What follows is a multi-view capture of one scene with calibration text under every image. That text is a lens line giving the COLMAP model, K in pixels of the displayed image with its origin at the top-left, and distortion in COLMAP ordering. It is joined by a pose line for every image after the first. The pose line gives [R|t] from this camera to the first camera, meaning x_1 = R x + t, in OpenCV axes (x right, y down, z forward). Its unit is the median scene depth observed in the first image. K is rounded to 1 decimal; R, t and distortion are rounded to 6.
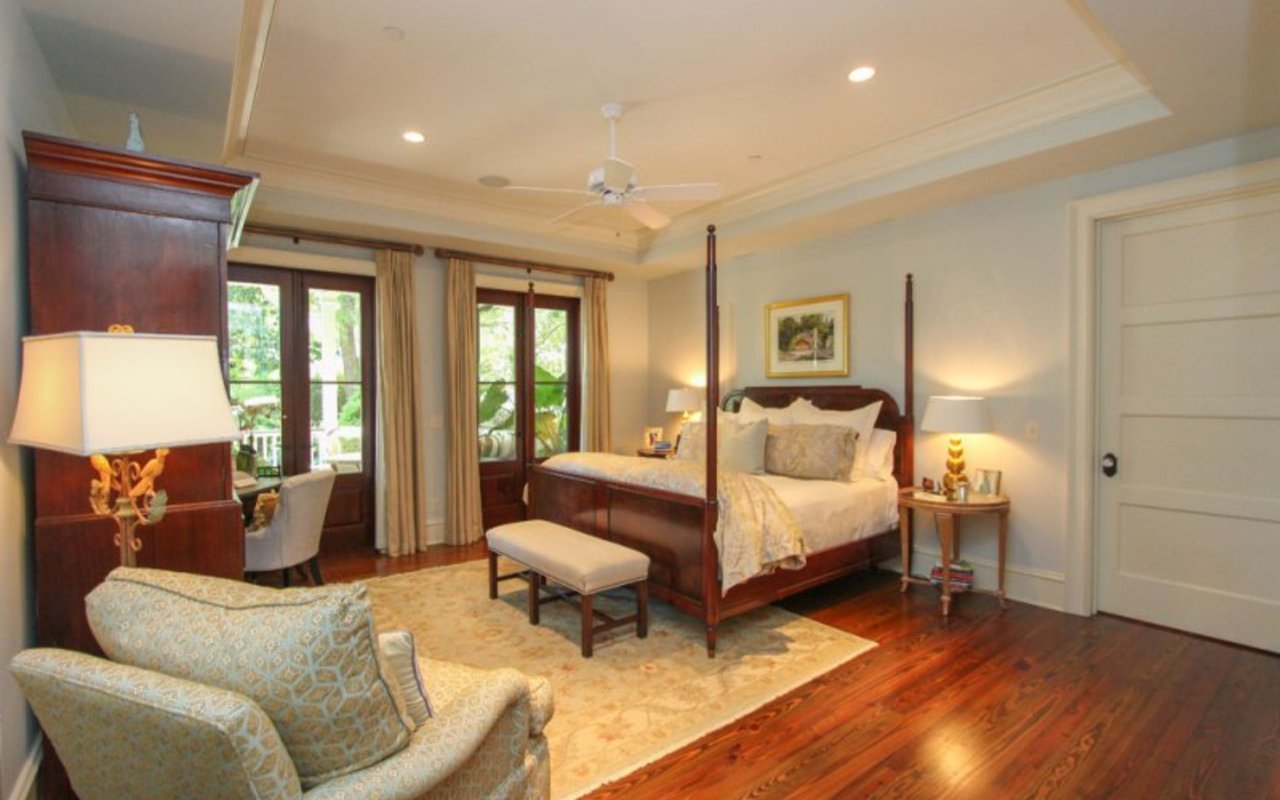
lens RADIAL K [[587.4, 0, 641.4], [0, 587.4, 400.2], [0, 0, 1]] dist [0.030825, 0.000039]
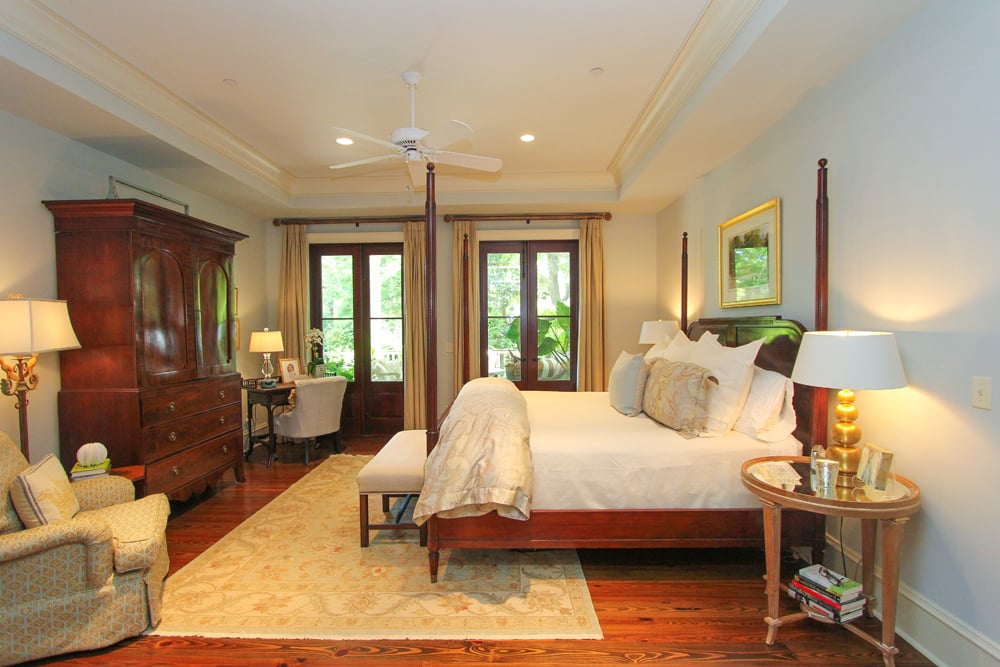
lens RADIAL K [[477.2, 0, 498.7], [0, 477.2, 336.5], [0, 0, 1]] dist [-0.001356, 0.000178]
pose [[0.775175, 0.017547, -0.631503, 0.547773], [-0.013579, 0.999846, 0.011114, -0.000033], [0.631601, -0.000041, 0.775294, 0.328623]]
